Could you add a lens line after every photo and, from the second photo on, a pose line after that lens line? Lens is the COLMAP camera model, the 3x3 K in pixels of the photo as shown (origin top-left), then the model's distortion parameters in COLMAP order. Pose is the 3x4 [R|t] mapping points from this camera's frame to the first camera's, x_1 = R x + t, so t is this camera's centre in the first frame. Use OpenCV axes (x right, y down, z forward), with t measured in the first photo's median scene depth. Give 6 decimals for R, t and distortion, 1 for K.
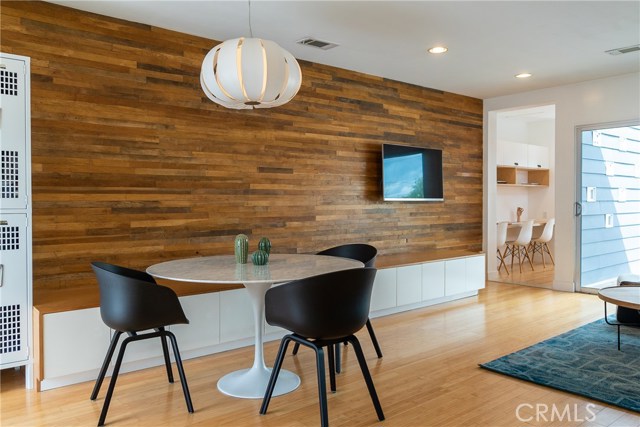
lens RADIAL K [[503.2, 0, 320.6], [0, 503.2, 207.5], [0, 0, 1]] dist [-0.014096, 0.025430]
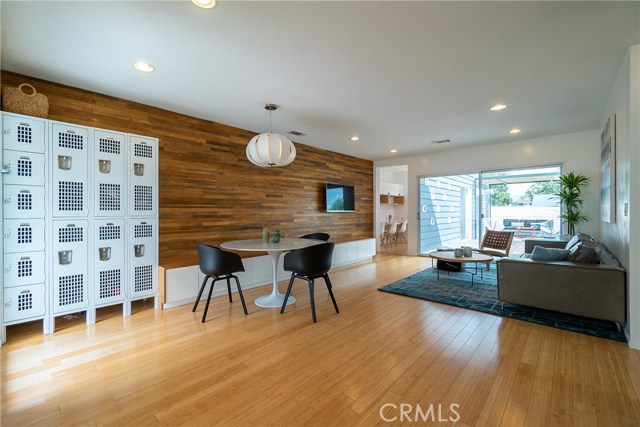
lens RADIAL K [[277.8, 0, 319.5], [0, 277.8, 211.3], [0, 0, 1]] dist [-0.004792, -0.000606]
pose [[0.990022, 0.000812, 0.140909, -0.077102], [0.001226, 0.999896, -0.014376, 0.000867], [-0.140906, 0.014405, 0.989918, -0.109671]]
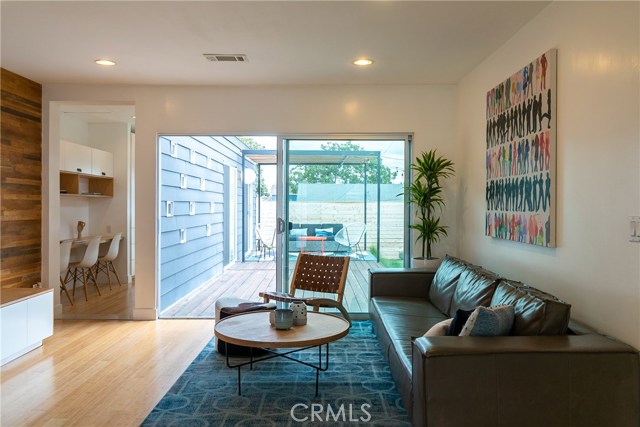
lens RADIAL K [[503.2, 0, 318.3], [0, 503.2, 209.3], [0, 0, 1]] dist [-0.014096, 0.025430]
pose [[0.644661, 0.000952, 0.764468, 0.012338], [0.003474, 0.999985, -0.004175, -0.030949], [-0.764461, 0.005347, 0.644648, 0.295702]]
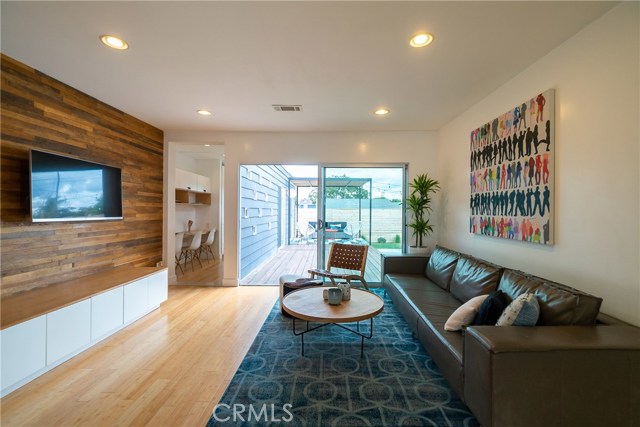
lens RADIAL K [[277.8, 0, 320.7], [0, 277.8, 211.9], [0, 0, 1]] dist [-0.004792, -0.000606]
pose [[0.656529, 0.006002, 0.754277, 0.126932], [0.000249, 0.999967, -0.008174, -0.034129], [-0.754301, 0.005554, 0.656505, 0.494221]]
